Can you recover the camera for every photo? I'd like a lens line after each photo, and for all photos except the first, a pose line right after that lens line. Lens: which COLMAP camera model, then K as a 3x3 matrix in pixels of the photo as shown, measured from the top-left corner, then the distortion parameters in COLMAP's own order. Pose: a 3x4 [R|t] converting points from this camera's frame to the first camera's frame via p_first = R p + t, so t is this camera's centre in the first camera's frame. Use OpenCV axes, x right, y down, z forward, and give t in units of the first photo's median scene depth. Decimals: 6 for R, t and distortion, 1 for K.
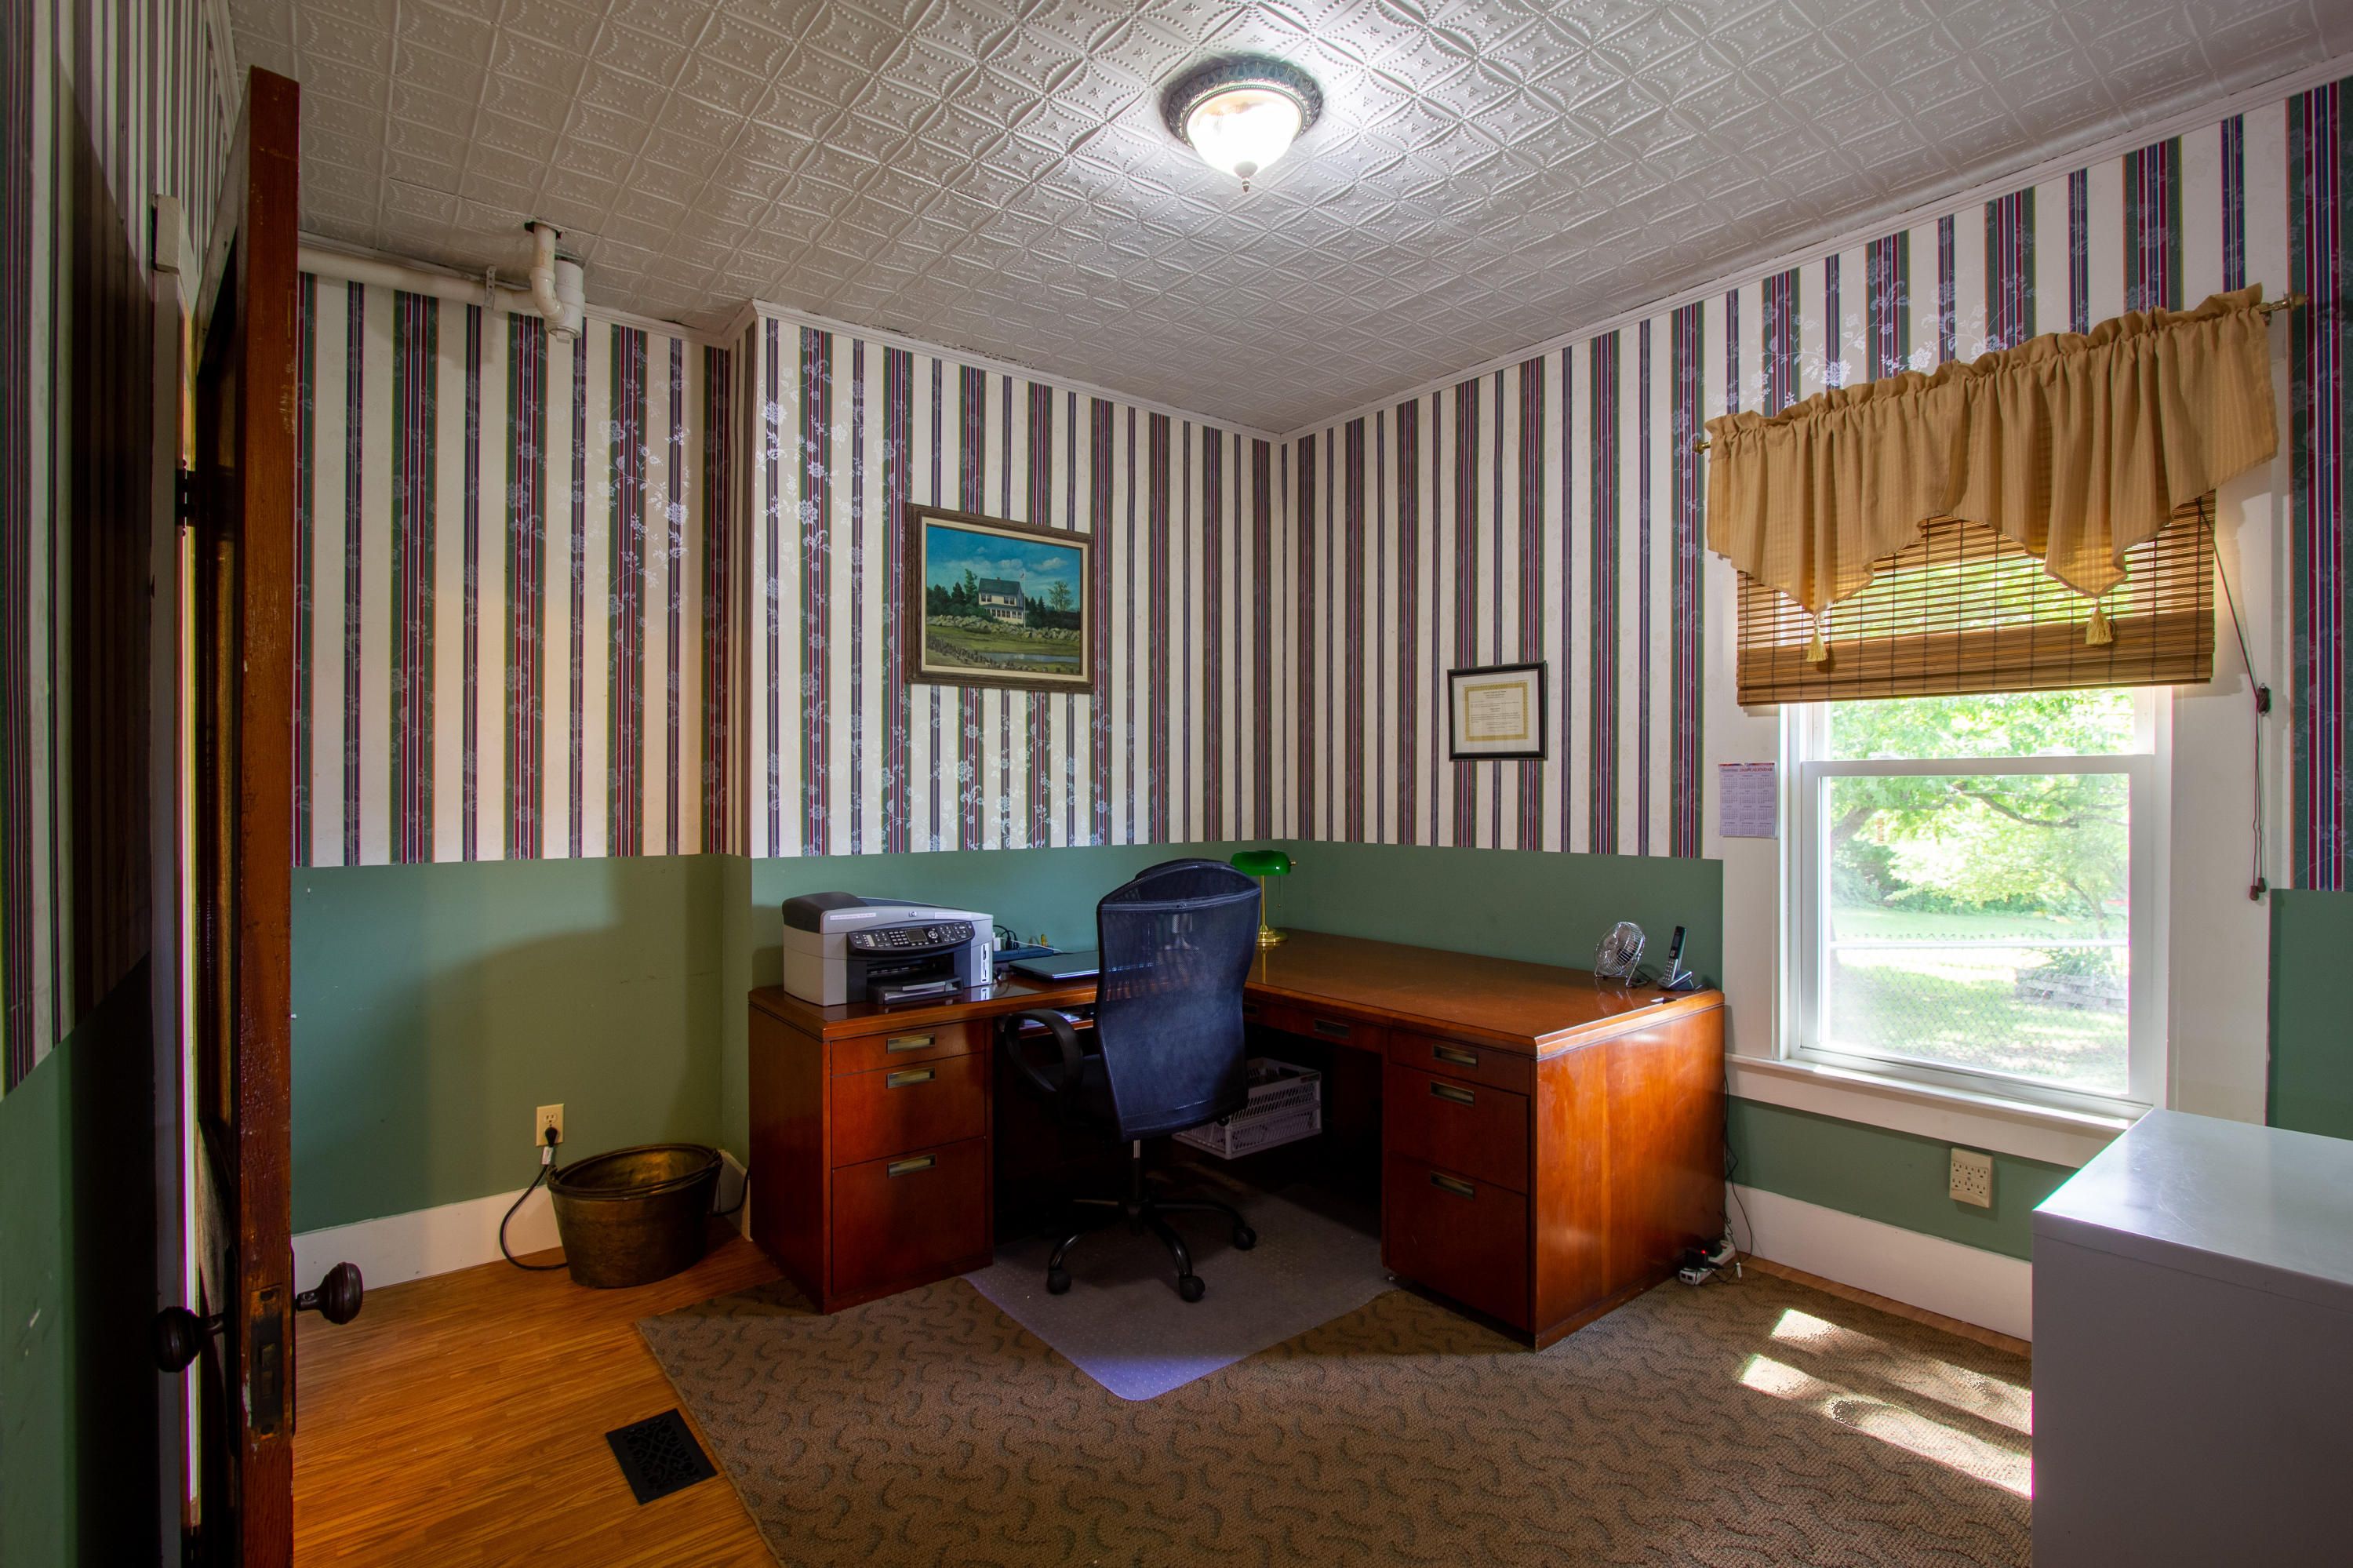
lens RADIAL K [[1113.2, 0, 1182.6], [0, 1113.2, 780.4], [0, 0, 1]] dist [-0.015921, 0.004041]
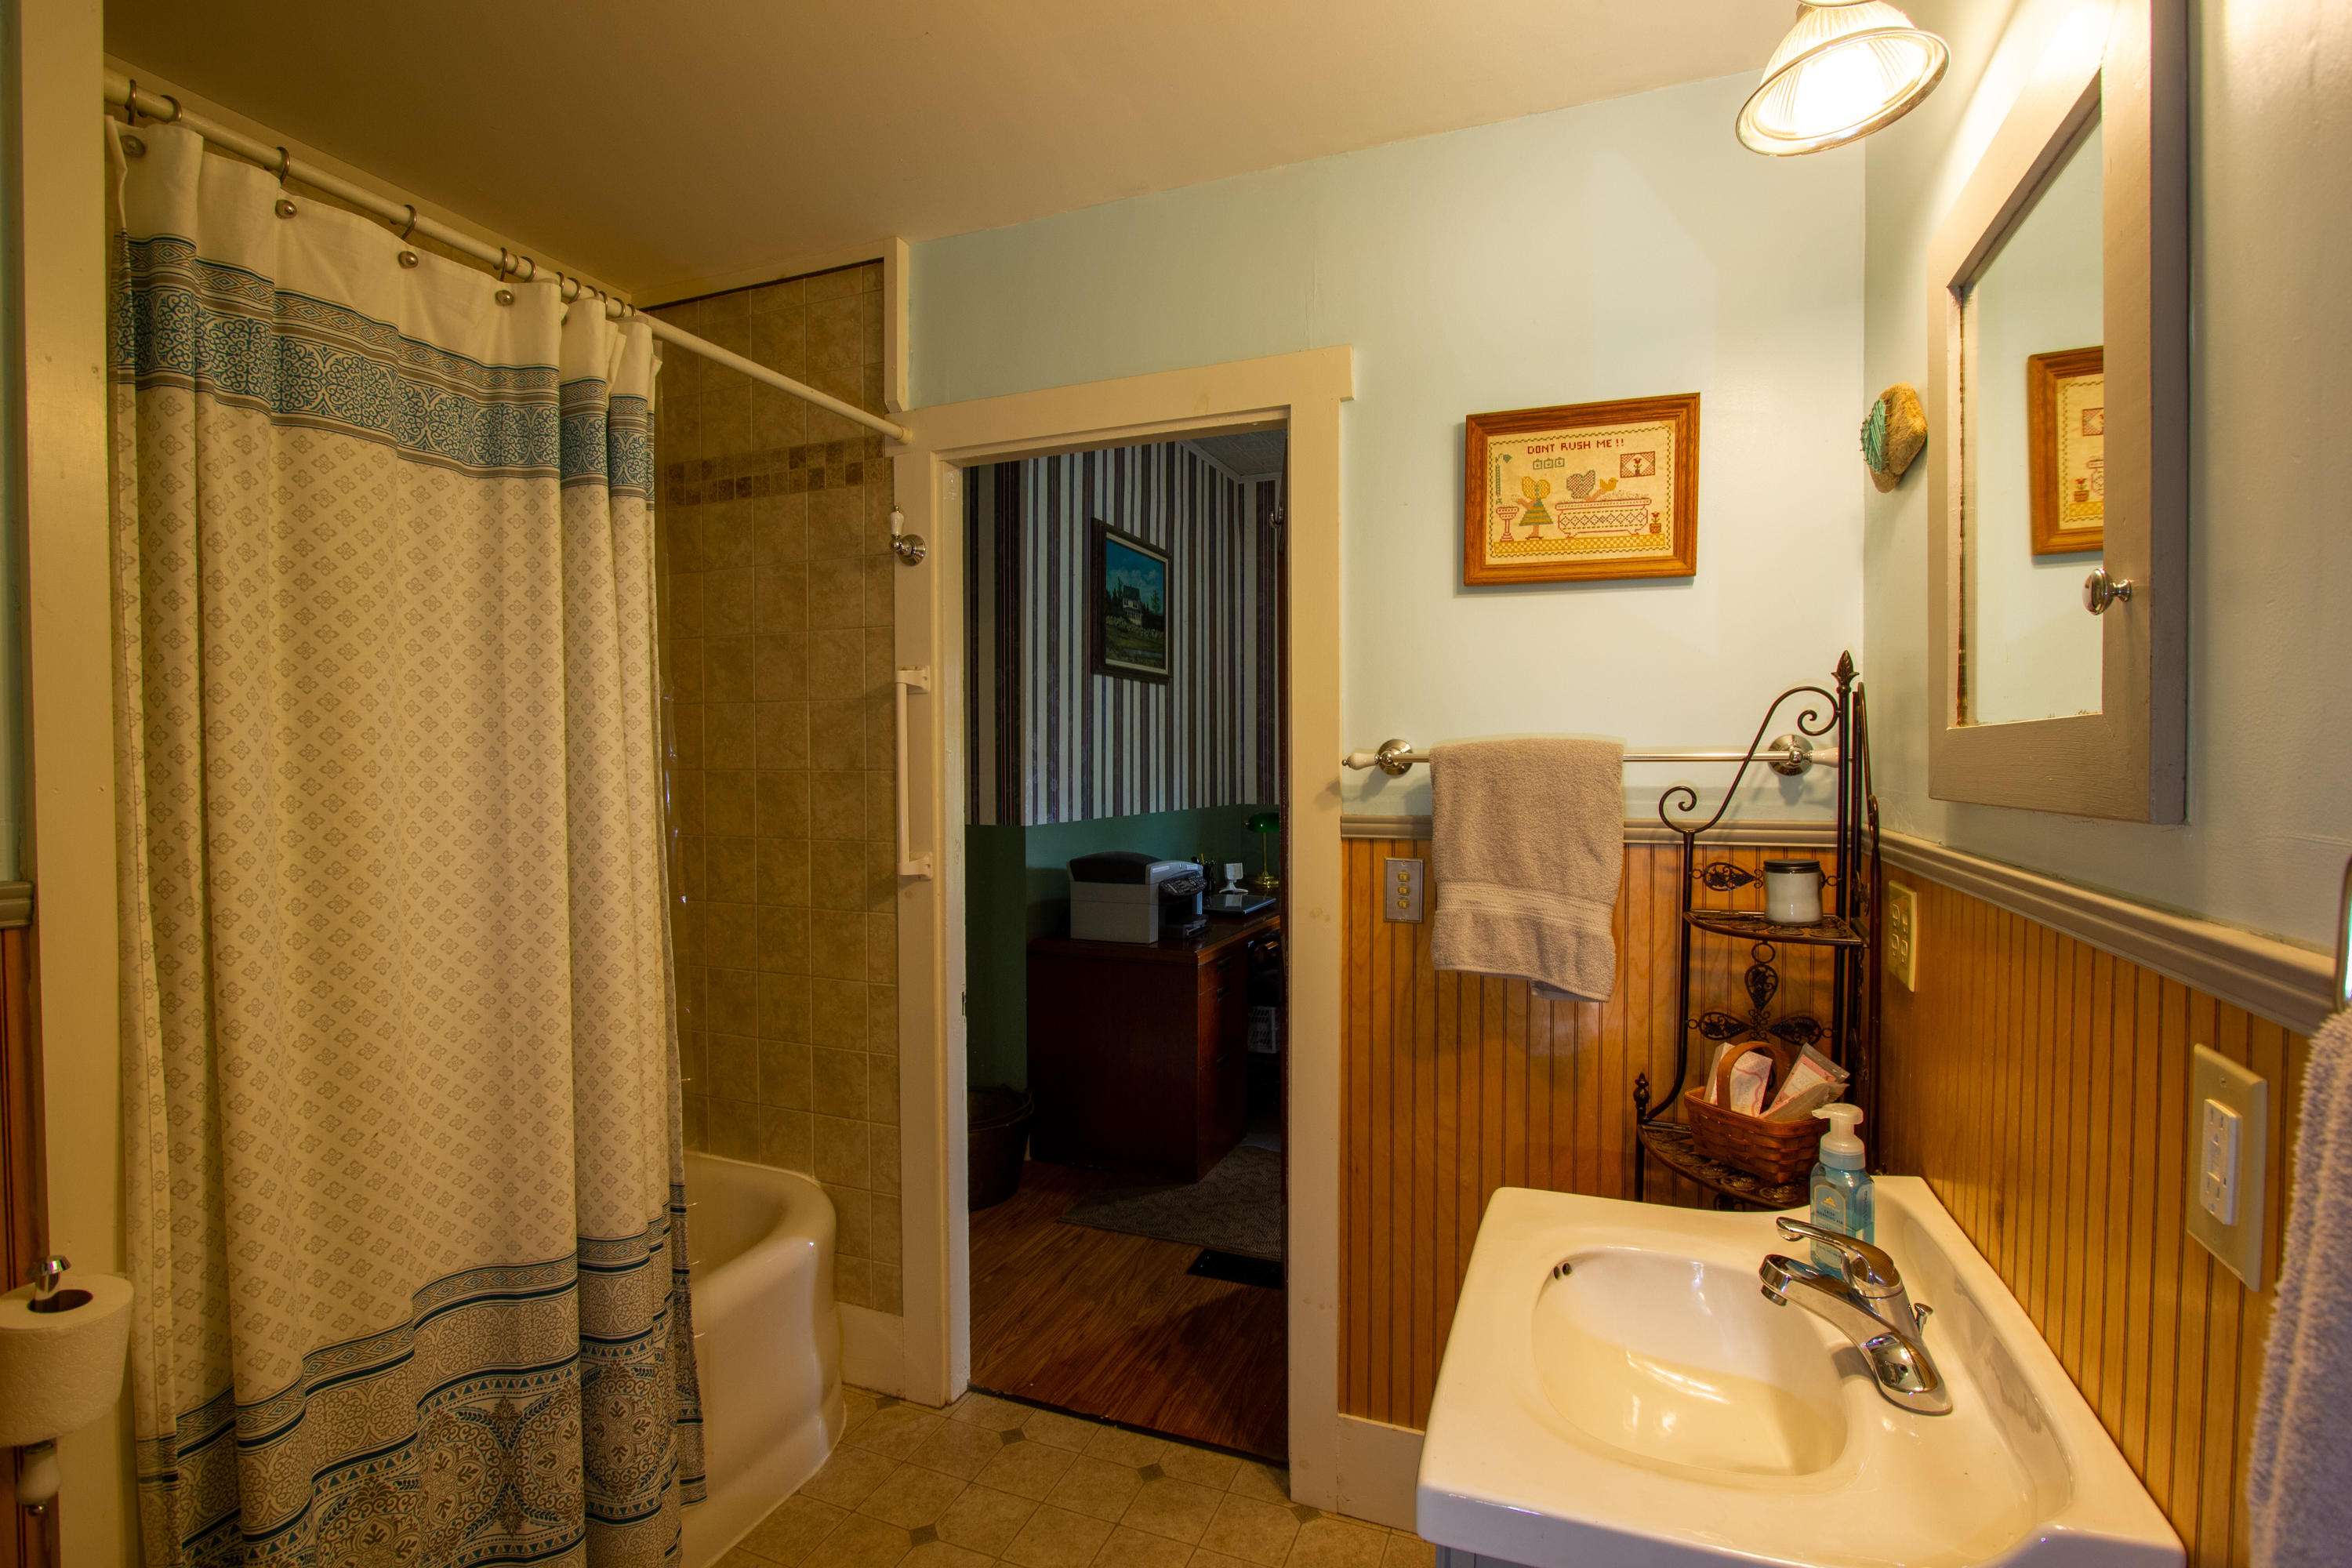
lens RADIAL K [[1112.7, 0, 1160.4], [0, 1112.7, 781.5], [0, 0, 1]] dist [-0.015921, 0.004041]
pose [[0.880203, -0.012609, 0.474430, -0.710732], [0.003170, 0.999781, 0.020692, 0.001707], [-0.474587, -0.016709, 0.880050, -0.057306]]
